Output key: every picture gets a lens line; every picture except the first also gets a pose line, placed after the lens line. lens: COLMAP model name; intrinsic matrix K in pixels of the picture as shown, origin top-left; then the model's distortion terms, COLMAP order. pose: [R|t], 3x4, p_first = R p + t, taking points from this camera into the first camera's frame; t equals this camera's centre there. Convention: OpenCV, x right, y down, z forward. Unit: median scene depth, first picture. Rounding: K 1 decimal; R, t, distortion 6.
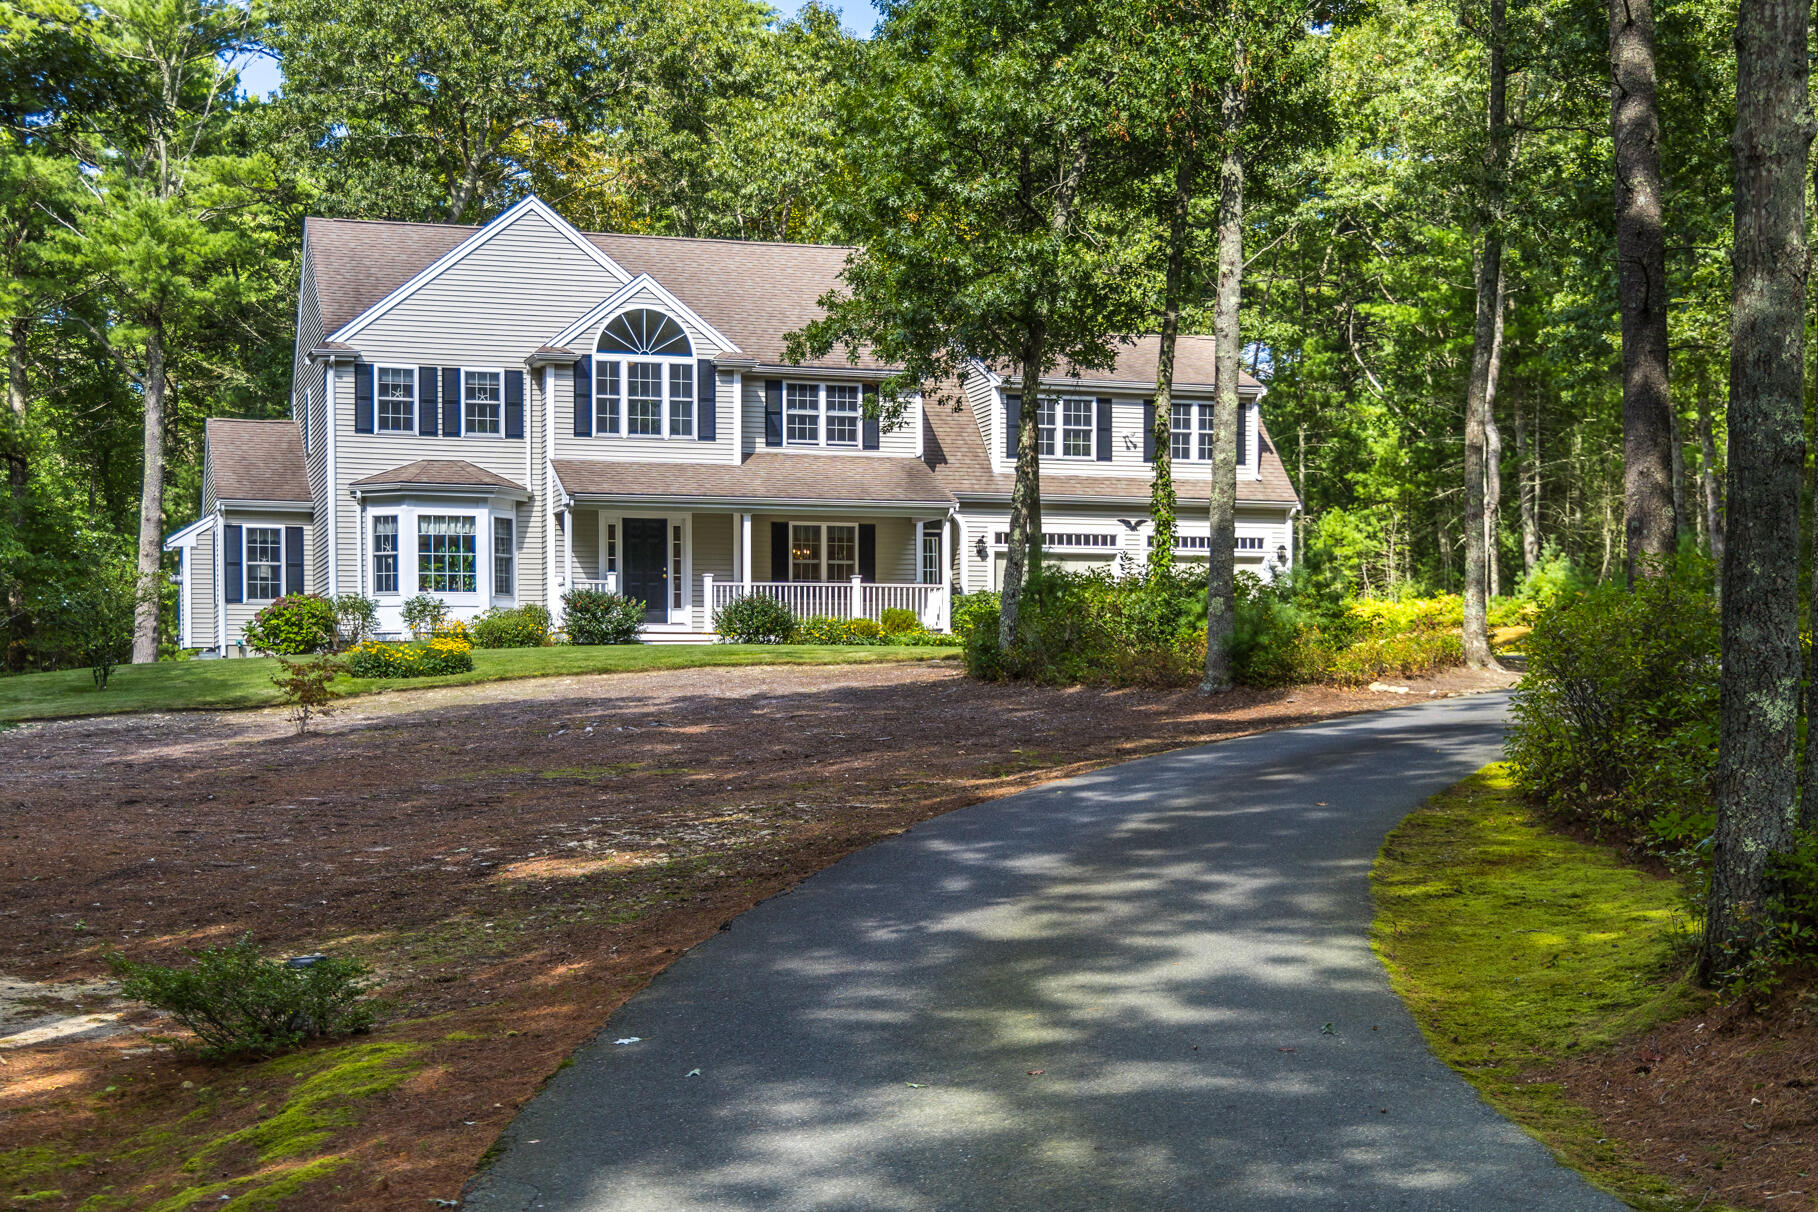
lens RADIAL K [[4179.0, 0, 909.0], [0, 4179.0, 606.0], [0, 0, 1]] dist [-0.012823, -0.010425]
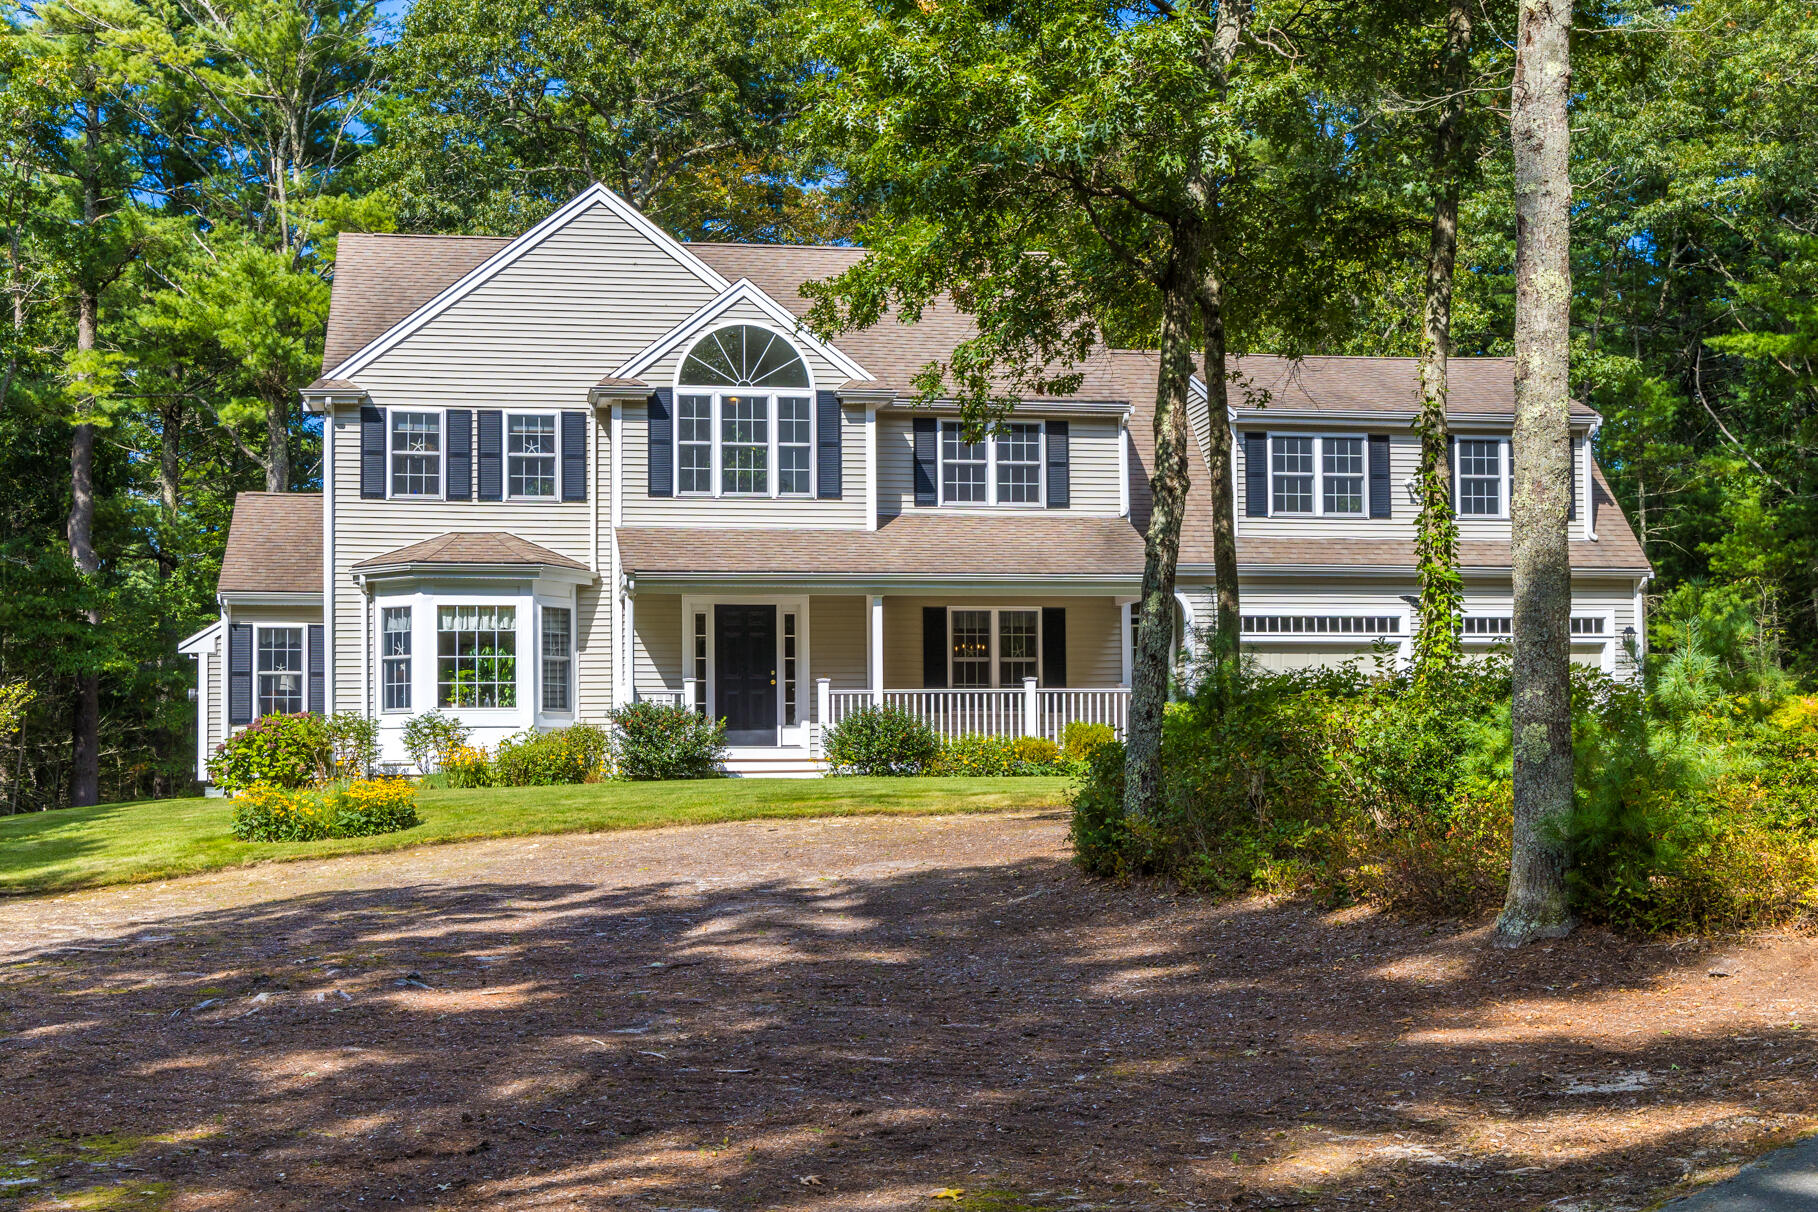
lens RADIAL K [[2487.1, 0, 909.0], [0, 2487.1, 606.0], [0, 0, 1]] dist [-0.014240, -0.048646]
pose [[0.984182, -0.019394, -0.176097, 0.043390], [0.013496, 0.999309, -0.034628, -0.005083], [0.176647, 0.031703, 0.983764, 0.571025]]
